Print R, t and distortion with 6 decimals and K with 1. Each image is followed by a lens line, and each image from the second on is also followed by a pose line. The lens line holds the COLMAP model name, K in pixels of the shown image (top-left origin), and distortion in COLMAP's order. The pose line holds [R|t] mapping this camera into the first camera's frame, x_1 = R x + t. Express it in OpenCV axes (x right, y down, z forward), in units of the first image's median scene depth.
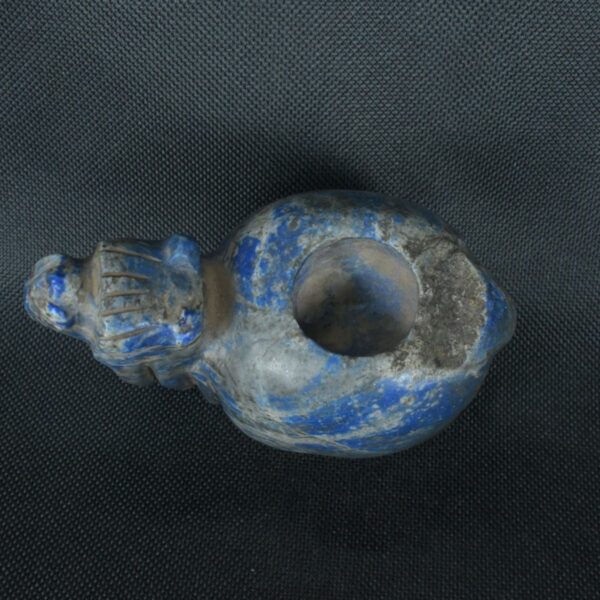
lens RADIAL K [[928.0, 0, 300.0], [0, 928.0, 300.0], [0, 0, 1]] dist [0.000499, 0.006126]
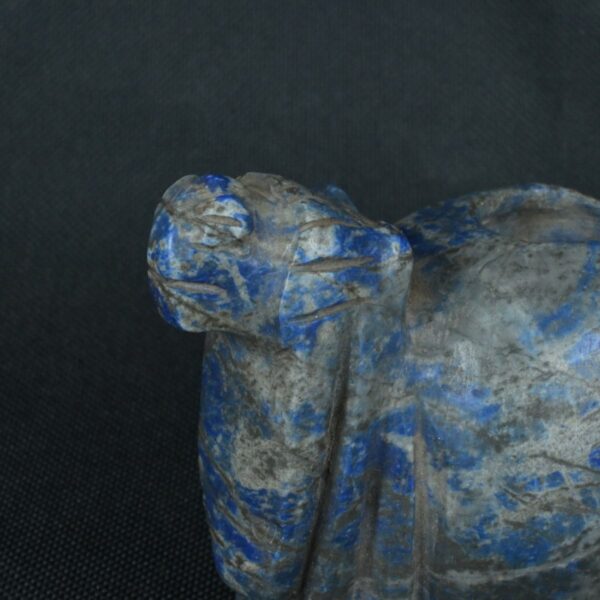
lens RADIAL K [[1959.9, 0, 300.0], [0, 1959.9, 300.0], [0, 0, 1]] dist [0.040789, -0.532520]
pose [[0.880451, -0.108339, 0.461593, -0.825613], [0.443477, 0.532576, -0.720896, 1.026701], [-0.167732, 0.839420, 0.516953, 0.293424]]
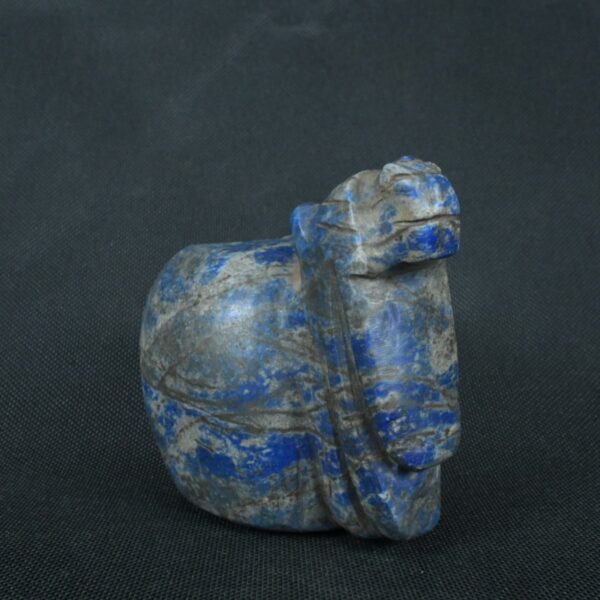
lens RADIAL K [[928.0, 0, 300.0], [0, 928.0, 300.0], [0, 0, 1]] dist [0.000499, 0.006126]
pose [[-0.565086, 0.035116, 0.824284, -0.940515], [0.822080, 0.108400, 0.558957, -0.606333], [-0.069724, 0.993487, -0.090123, 1.162667]]
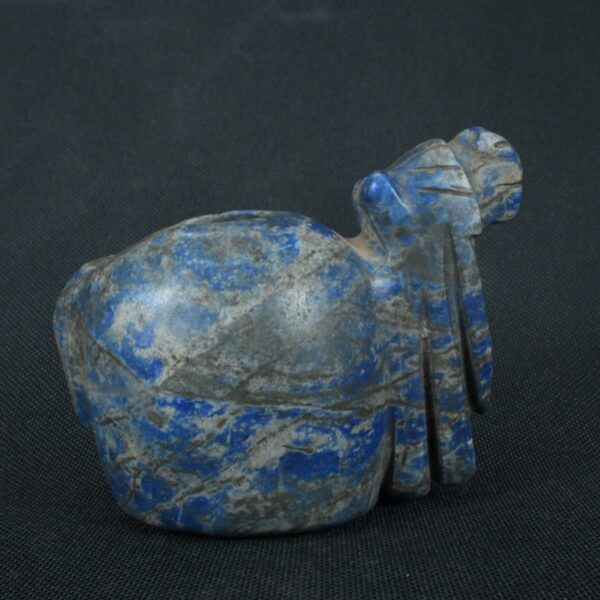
lens RADIAL K [[928.0, 0, 300.0], [0, 928.0, 300.0], [0, 0, 1]] dist [0.000499, 0.006126]
pose [[-0.988090, 0.152794, -0.018210, -0.007016], [-0.006275, 0.078235, 0.996915, -1.017689], [0.153747, 0.985157, -0.076345, 1.164993]]
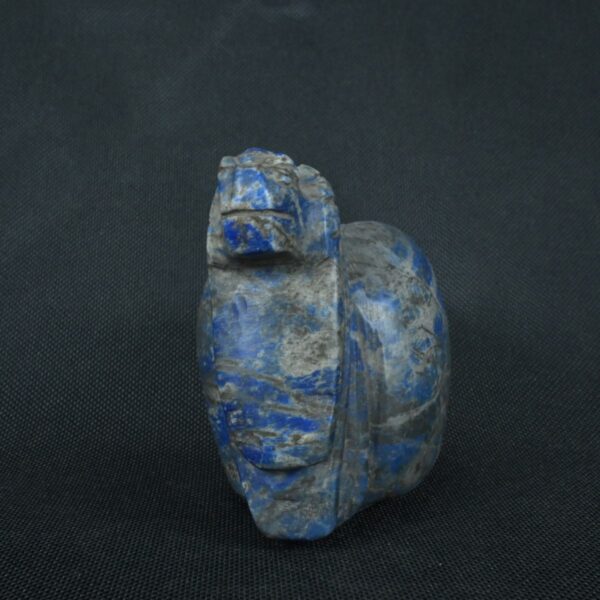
lens RADIAL K [[928.0, 0, 300.0], [0, 928.0, 300.0], [0, 0, 1]] dist [0.000499, 0.006126]
pose [[0.236351, -0.012073, 0.971593, -1.116395], [0.950108, 0.212340, -0.228486, 0.260939], [-0.203550, 0.977121, 0.061658, 1.009887]]
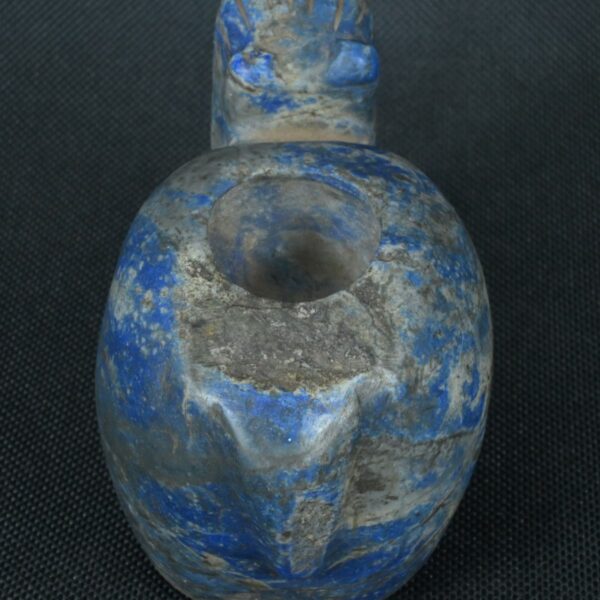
lens RADIAL K [[1959.9, 0, 300.0], [0, 1959.9, 300.0], [0, 0, 1]] dist [0.040789, -0.532520]
pose [[-0.005557, 0.714276, -0.699842, 1.124203], [-0.975943, 0.148665, 0.159481, -0.233554], [0.217956, 0.683892, 0.696267, 0.003580]]
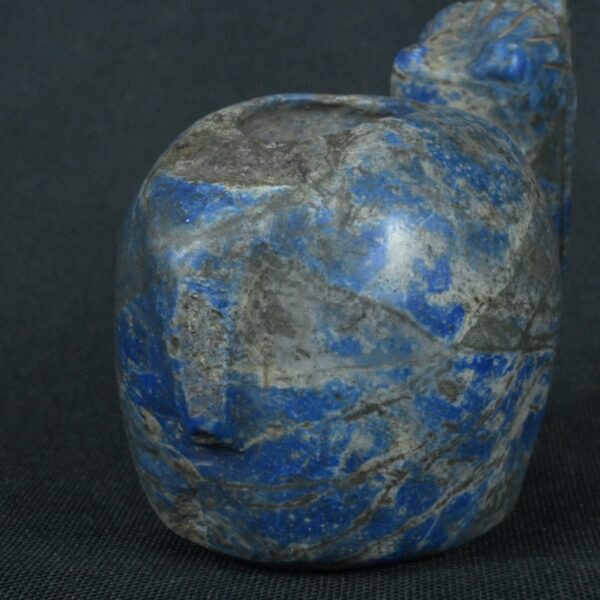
lens RADIAL K [[1959.9, 0, 300.0], [0, 1959.9, 300.0], [0, 0, 1]] dist [0.040789, -0.532520]
pose [[-0.572712, 0.247335, -0.781554, 1.241848], [-0.786042, 0.104920, 0.609204, -0.859656], [0.232678, 0.963233, 0.134327, 0.920891]]
